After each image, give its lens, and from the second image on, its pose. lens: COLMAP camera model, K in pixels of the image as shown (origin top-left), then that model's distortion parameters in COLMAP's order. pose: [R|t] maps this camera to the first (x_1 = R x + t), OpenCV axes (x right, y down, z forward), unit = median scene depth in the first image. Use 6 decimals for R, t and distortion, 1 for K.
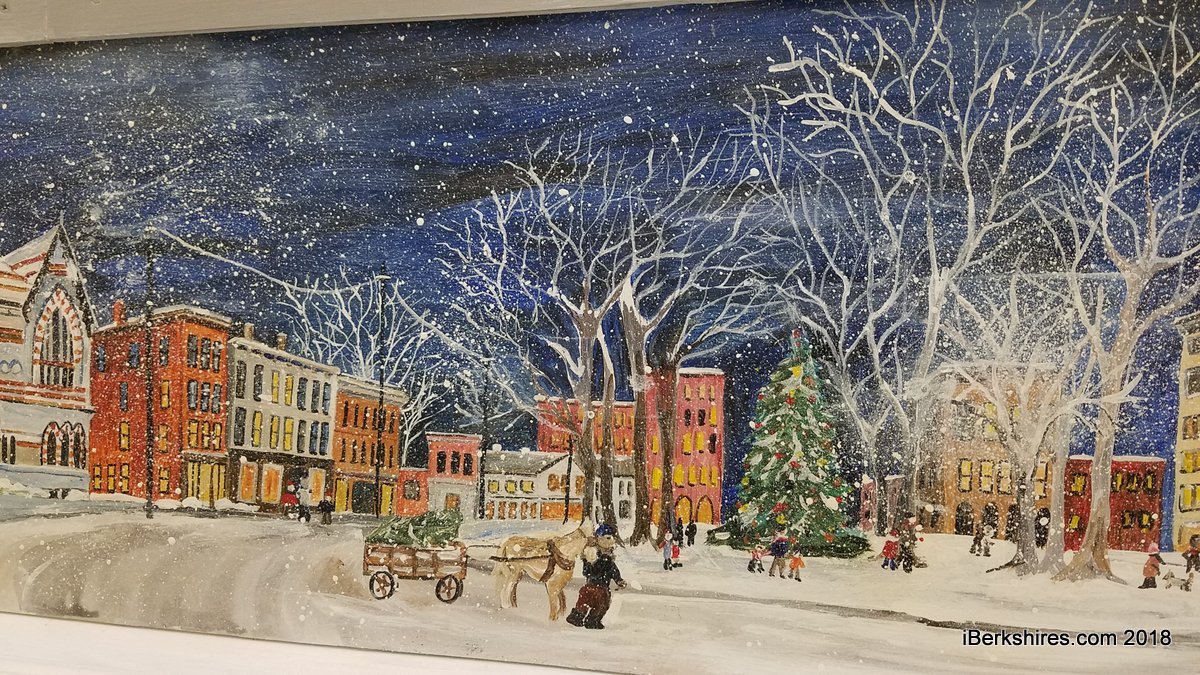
lens RADIAL K [[919.2, 0, 606.4], [0, 919.2, 327.5], [0, 0, 1]] dist [0.030880, -0.018454]
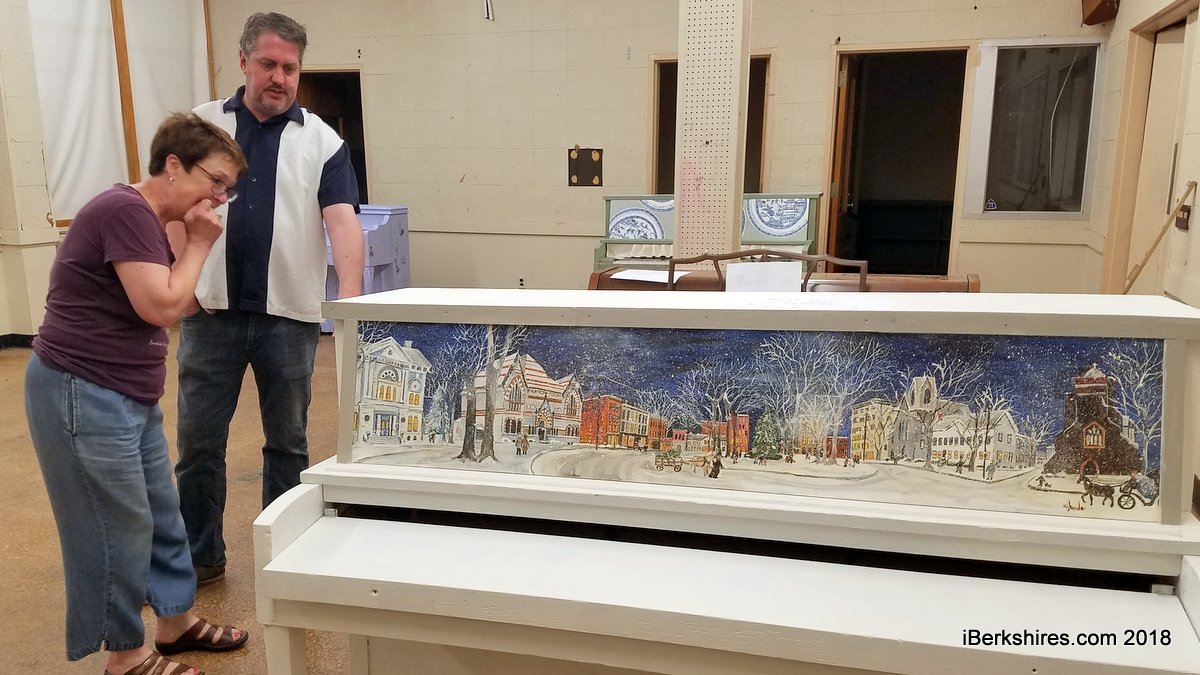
lens RADIAL K [[919.2, 0, 590.4], [0, 919.2, 345.6], [0, 0, 1]] dist [0.030880, -0.018454]
pose [[0.999002, 0.014897, -0.042114, -0.399814], [-0.014462, 0.999839, 0.010617, -0.289684], [0.042265, -0.009997, 0.999056, -3.046647]]
